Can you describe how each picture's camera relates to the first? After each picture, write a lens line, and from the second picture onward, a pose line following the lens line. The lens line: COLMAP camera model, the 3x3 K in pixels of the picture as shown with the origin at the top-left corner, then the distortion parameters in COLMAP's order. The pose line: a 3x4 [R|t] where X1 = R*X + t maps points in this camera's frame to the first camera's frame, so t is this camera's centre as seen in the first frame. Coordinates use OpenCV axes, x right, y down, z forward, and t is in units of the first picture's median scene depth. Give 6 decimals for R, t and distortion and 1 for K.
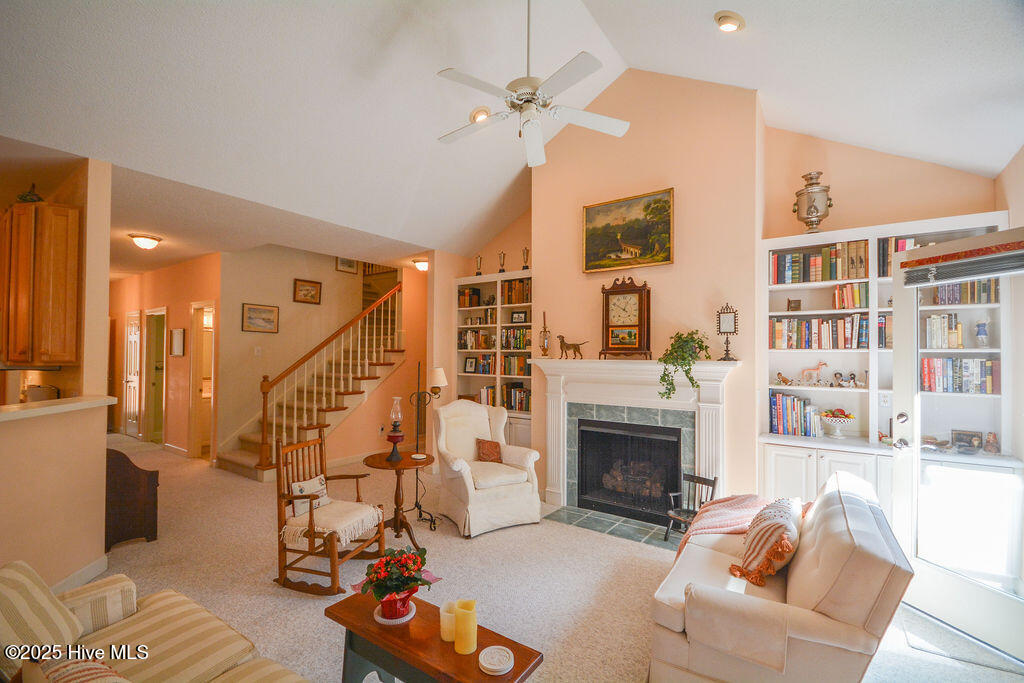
lens RADIAL K [[453.4, 0, 513.4], [0, 453.4, 343.5], [0, 0, 1]] dist [0.004987, -0.009033]
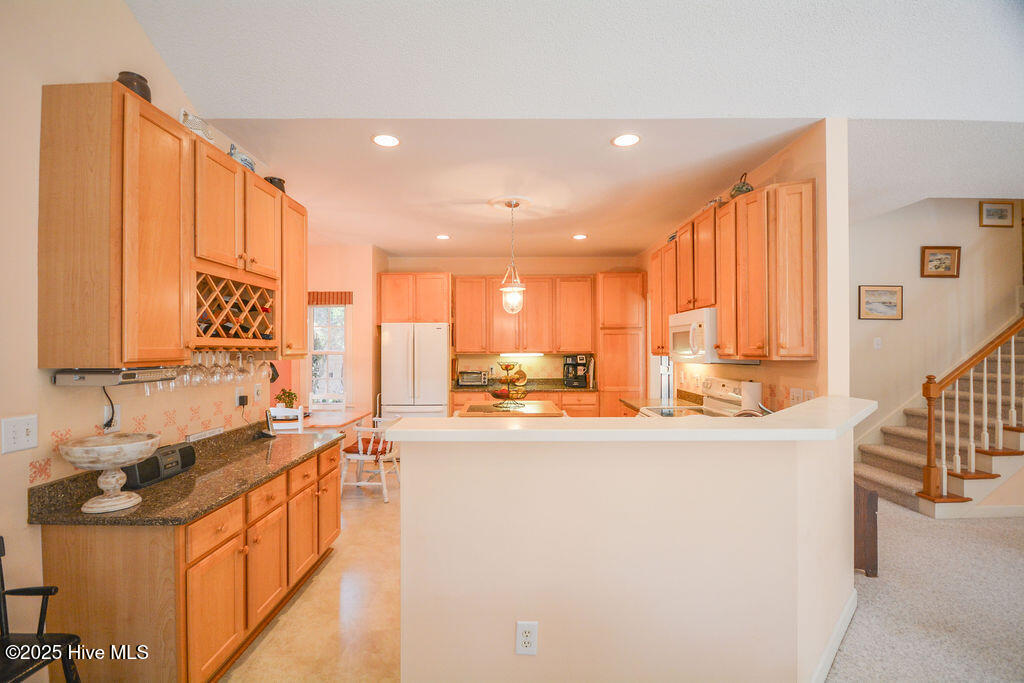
lens RADIAL K [[453.4, 0, 506.8], [0, 453.4, 341.0], [0, 0, 1]] dist [0.004987, -0.009033]
pose [[0.578455, -0.023536, -0.815375, -0.466001], [0.027974, 0.999568, -0.009007, 0.001998], [0.815234, -0.017599, 0.578864, 0.002981]]
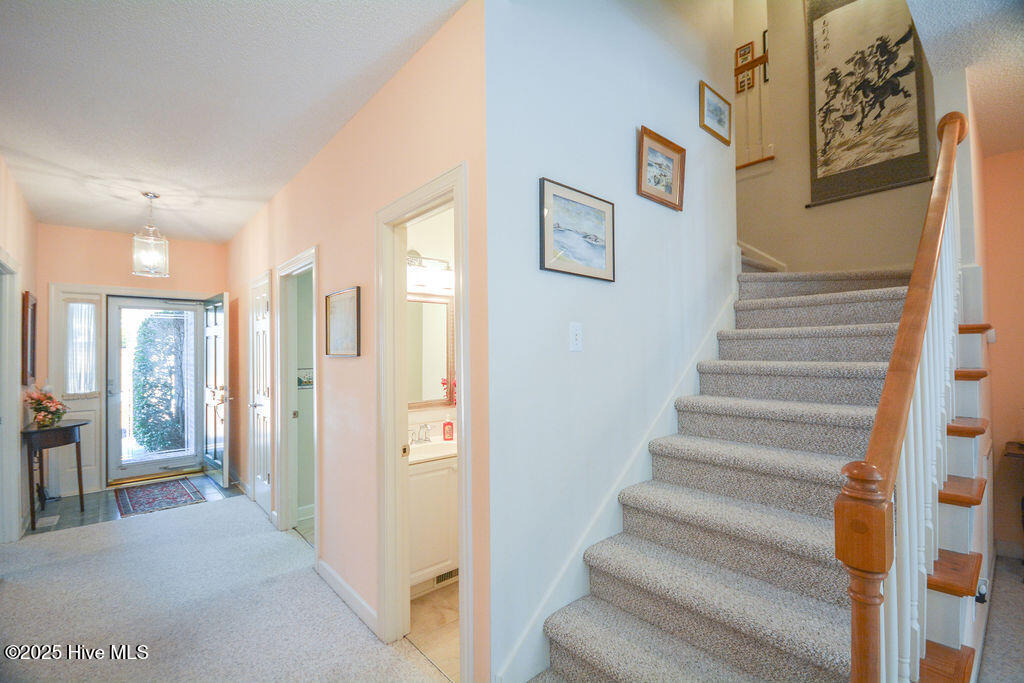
lens RADIAL K [[453.4, 0, 517.9], [0, 453.4, 344.3], [0, 0, 1]] dist [0.004987, -0.009033]
pose [[0.975824, -0.025442, -0.217070, -0.857761], [0.027014, 0.999626, 0.004276, 0.031998], [0.216880, -0.010037, 0.976147, 1.092485]]
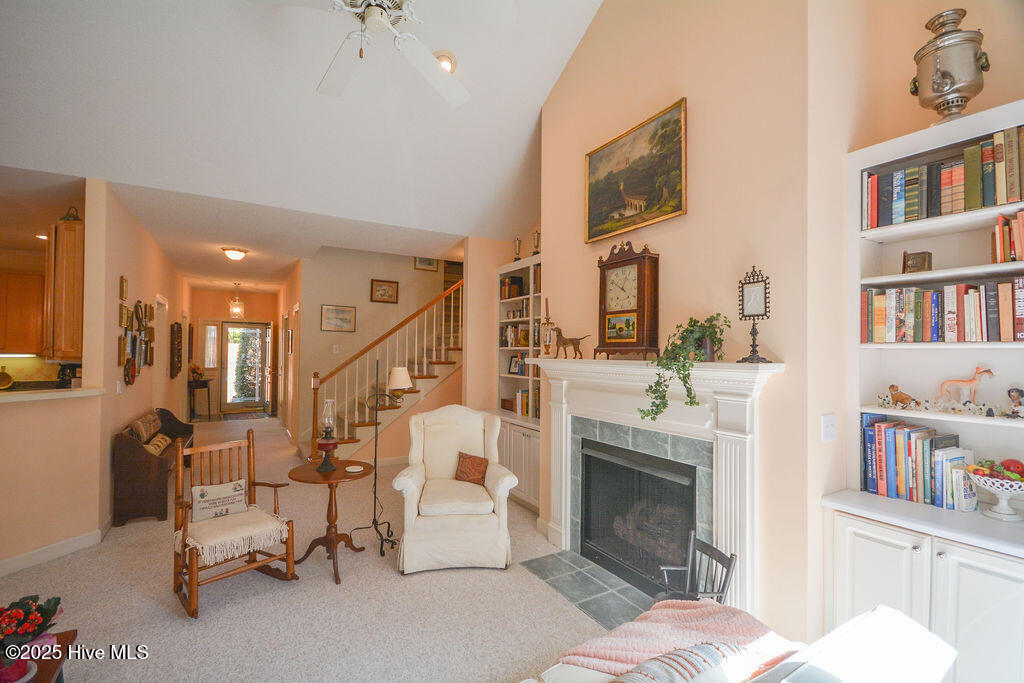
lens RADIAL K [[453.4, 0, 509.5], [0, 453.4, 343.5], [0, 0, 1]] dist [0.004987, -0.009033]
pose [[0.917023, -0.006096, -0.398787, 0.378110], [0.006722, 0.999977, 0.000171, 0.009569], [0.398777, -0.002837, 0.917043, 0.296460]]
